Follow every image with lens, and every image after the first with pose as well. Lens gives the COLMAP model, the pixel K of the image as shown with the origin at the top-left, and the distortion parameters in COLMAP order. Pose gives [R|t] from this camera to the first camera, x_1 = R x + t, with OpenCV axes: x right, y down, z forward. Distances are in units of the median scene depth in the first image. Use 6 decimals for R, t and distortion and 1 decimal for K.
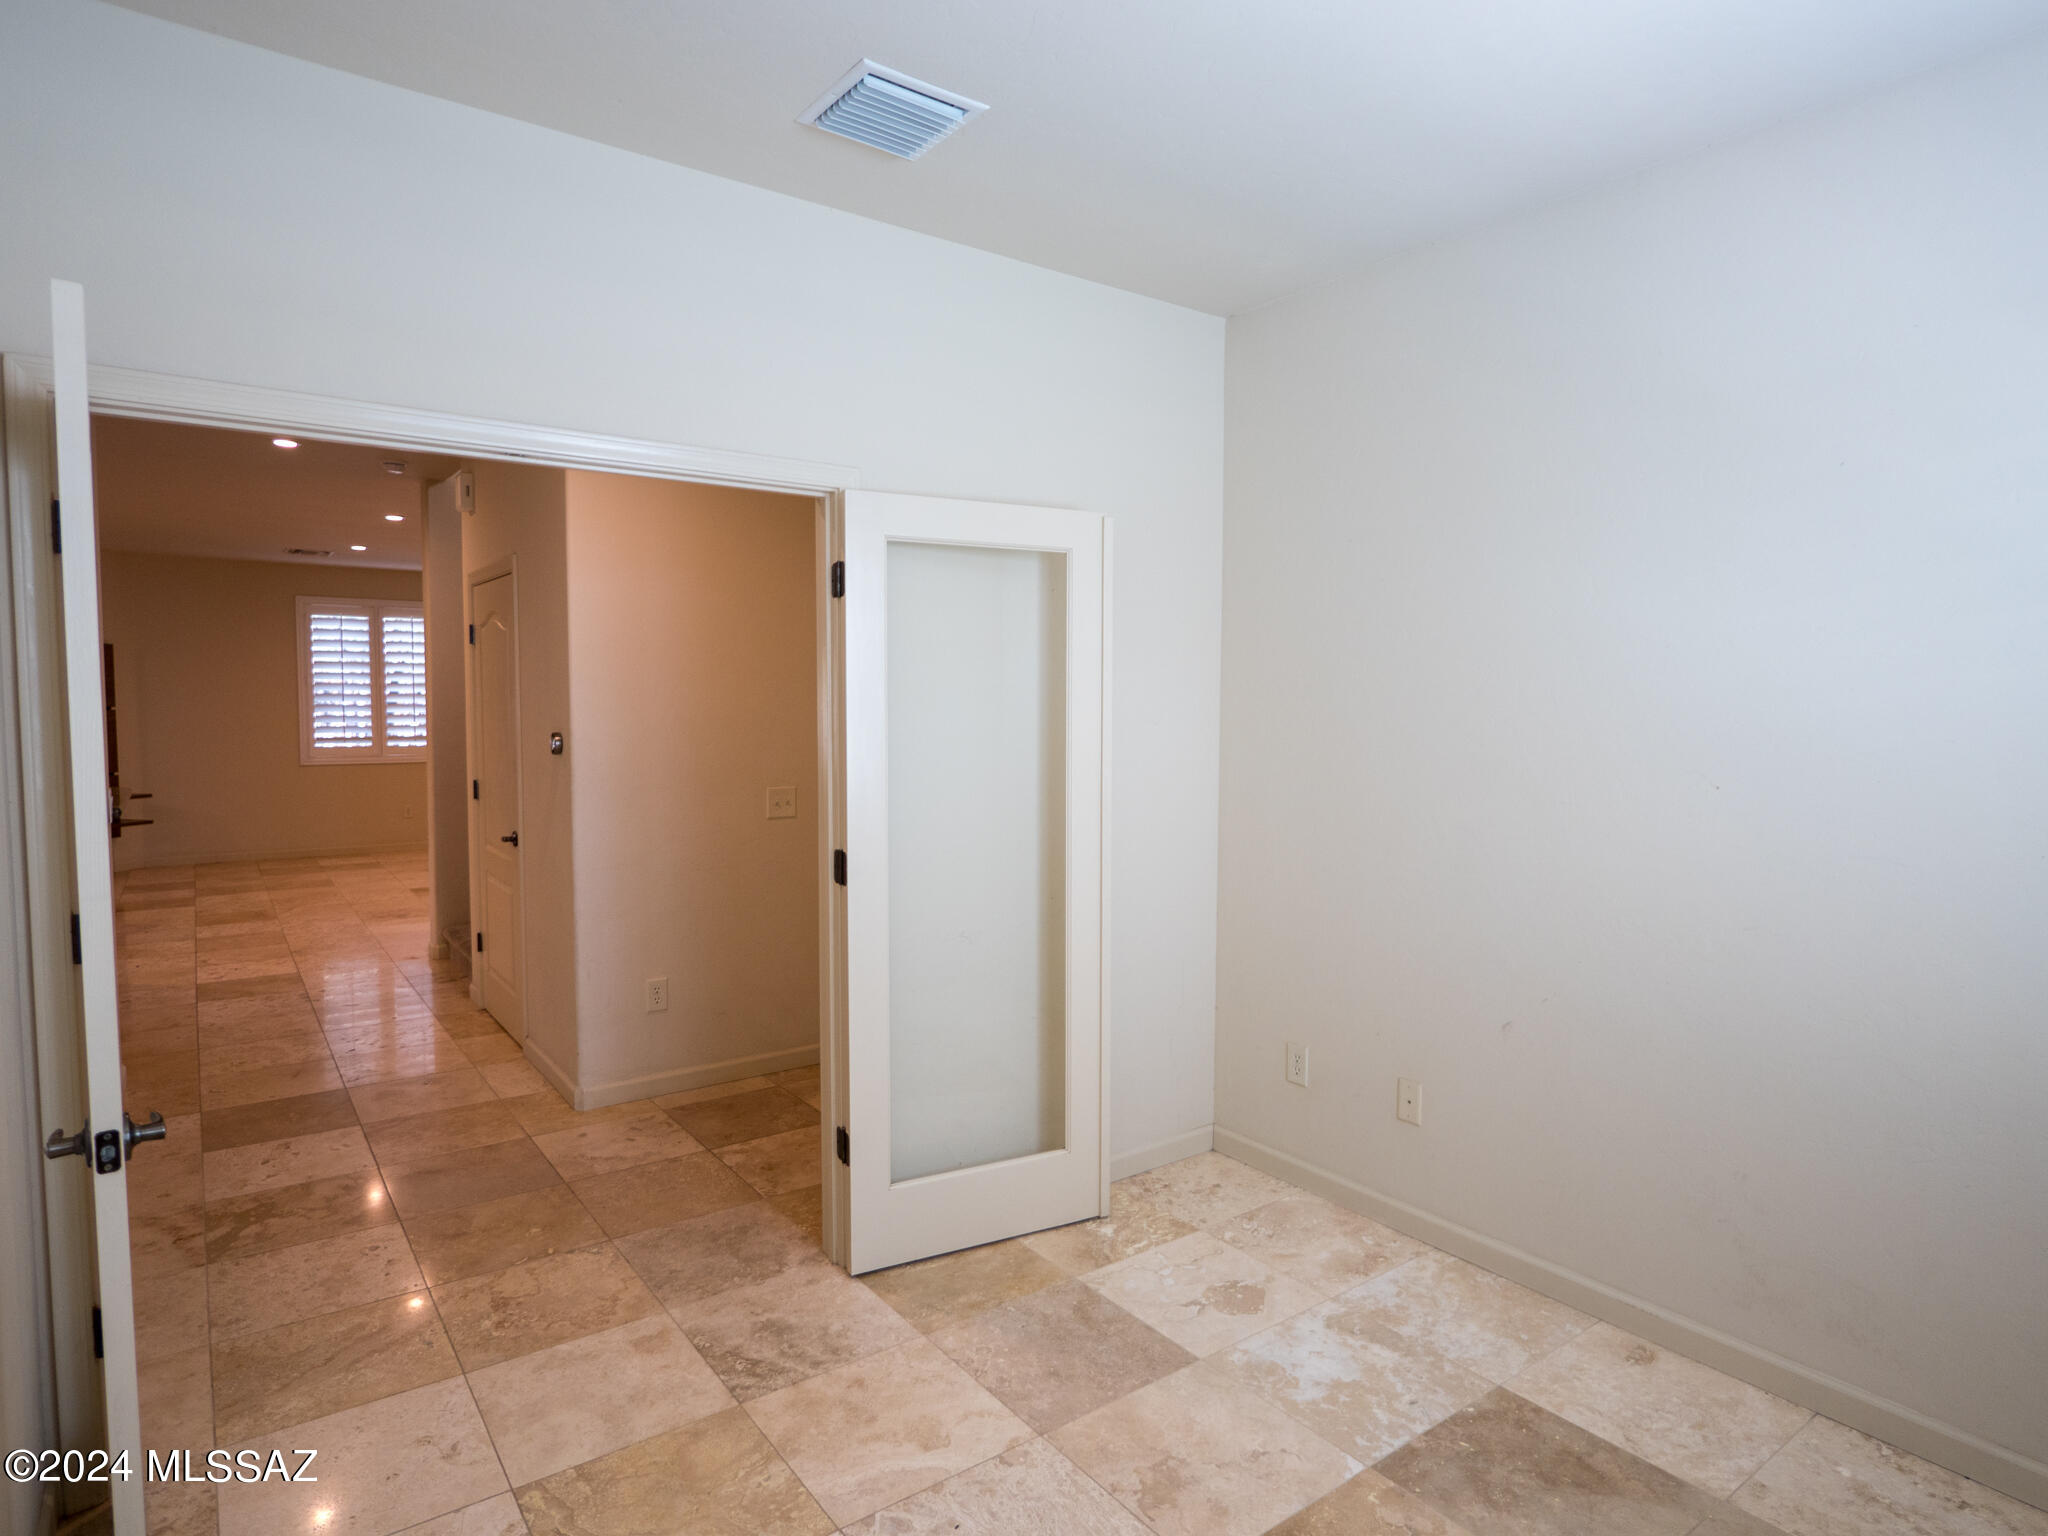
lens RADIAL K [[1135.8, 0, 1024.0], [0, 1135.8, 768.0], [0, 0, 1]] dist [-0.016276, 0.001045]
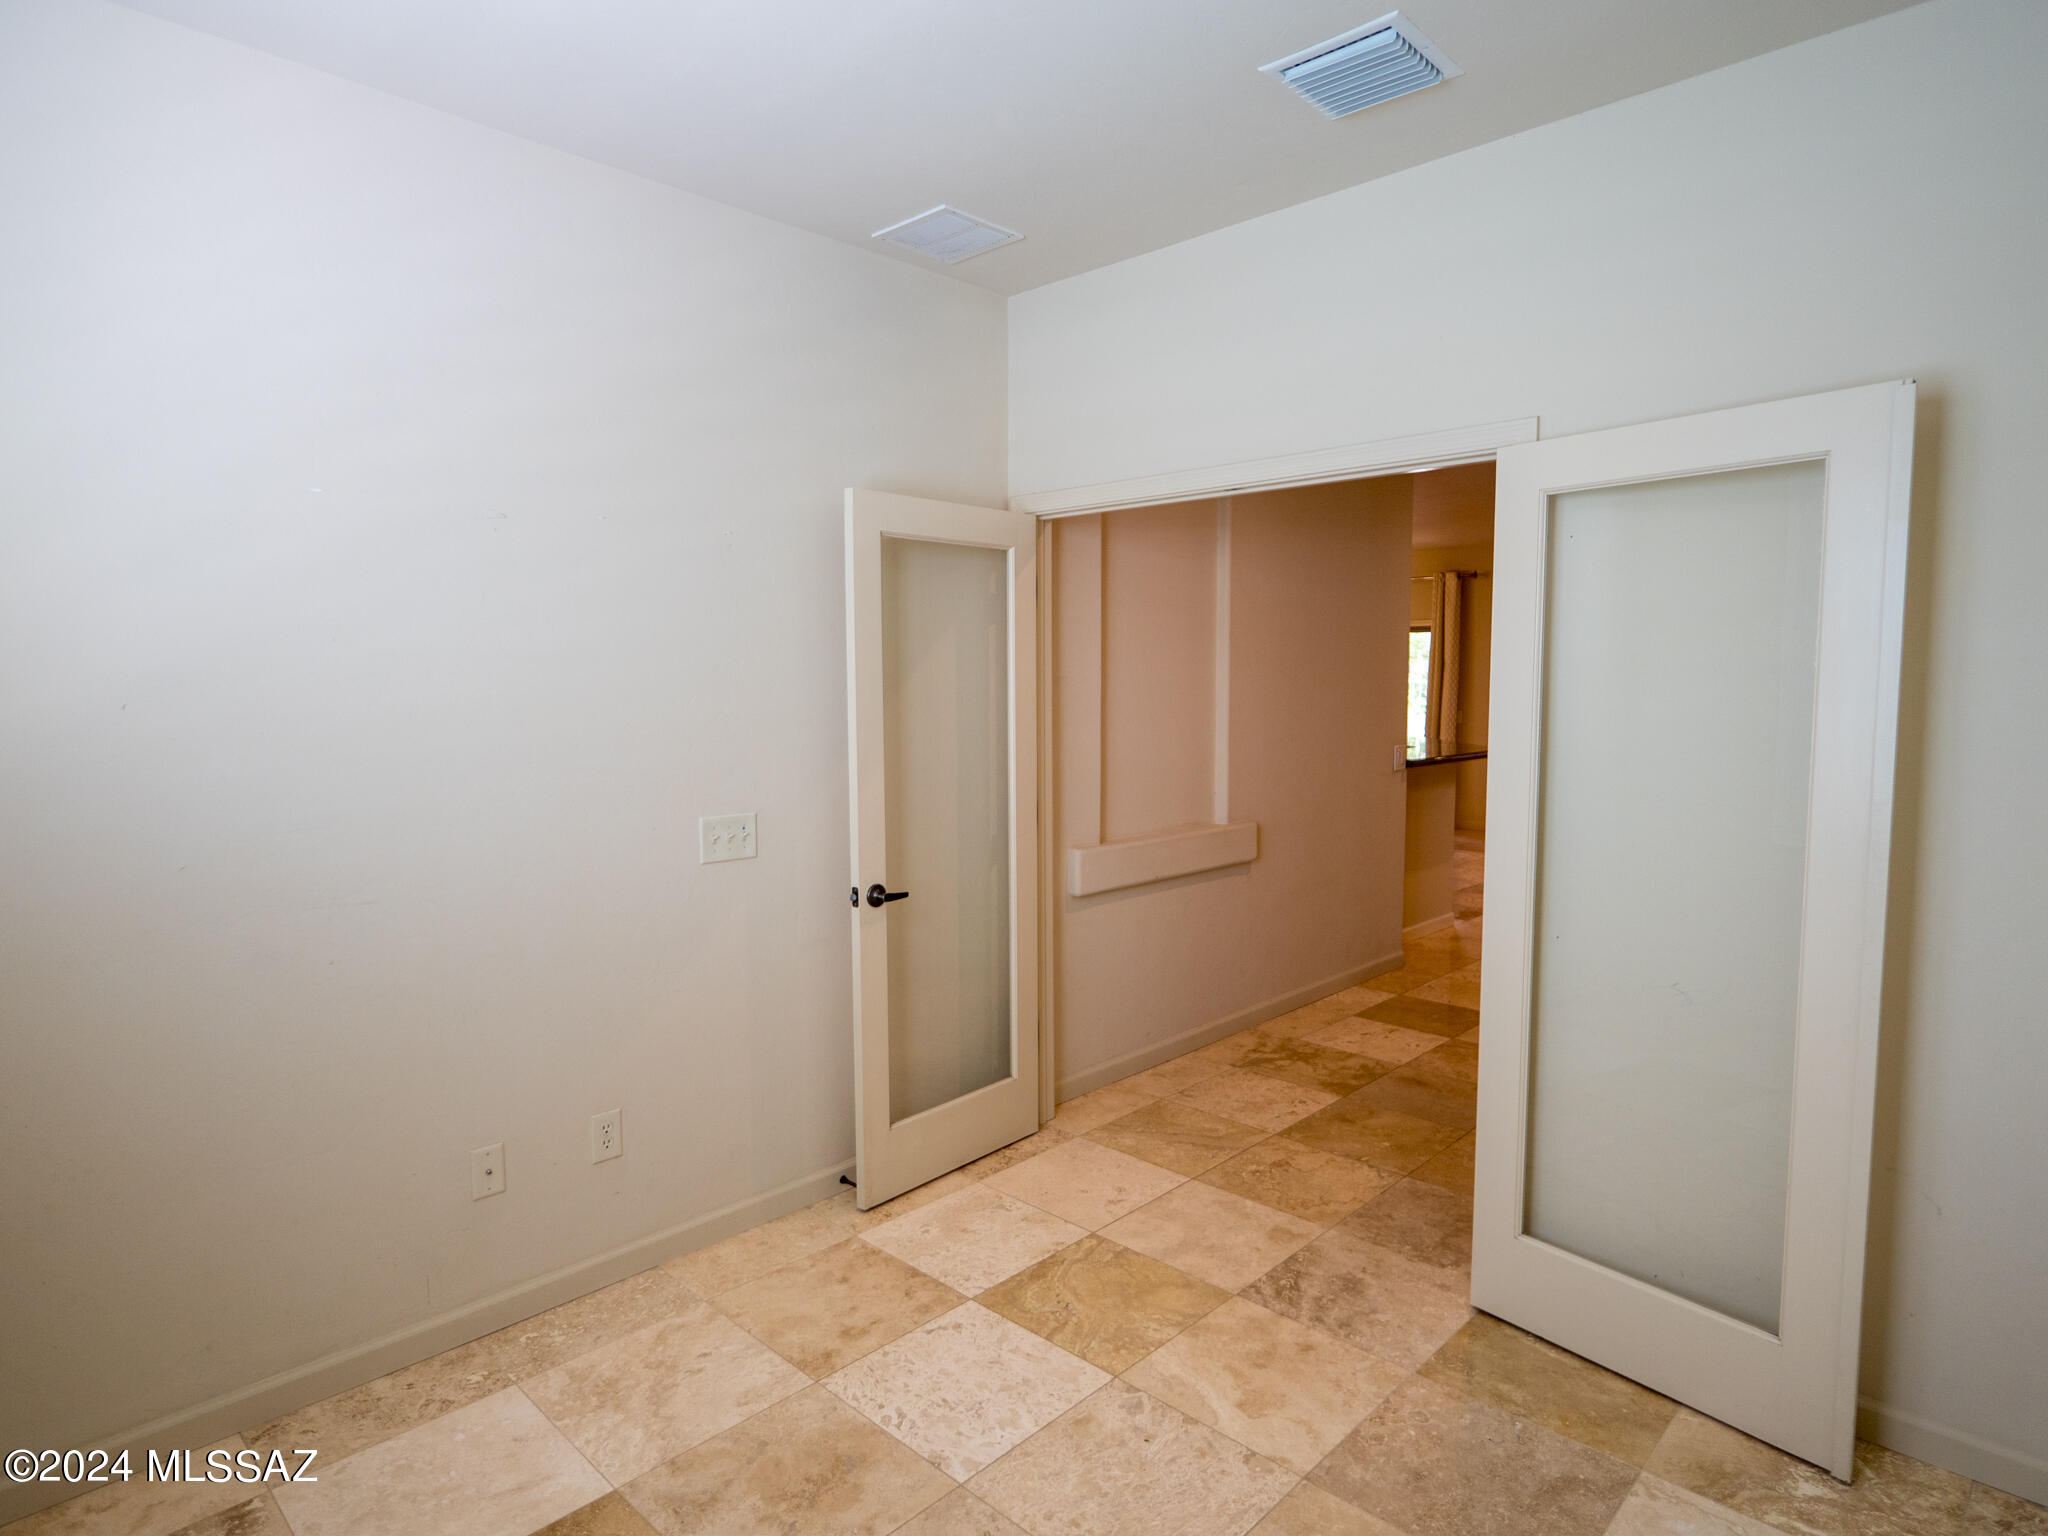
lens RADIAL K [[1135.8, 0, 1024.0], [0, 1135.8, 768.0], [0, 0, 1]] dist [-0.016276, 0.001045]
pose [[0.176537, 0.075963, -0.981358, 0.705322], [-0.055265, 0.996210, 0.067171, -0.031227], [0.982741, 0.042376, 0.180066, 0.493454]]
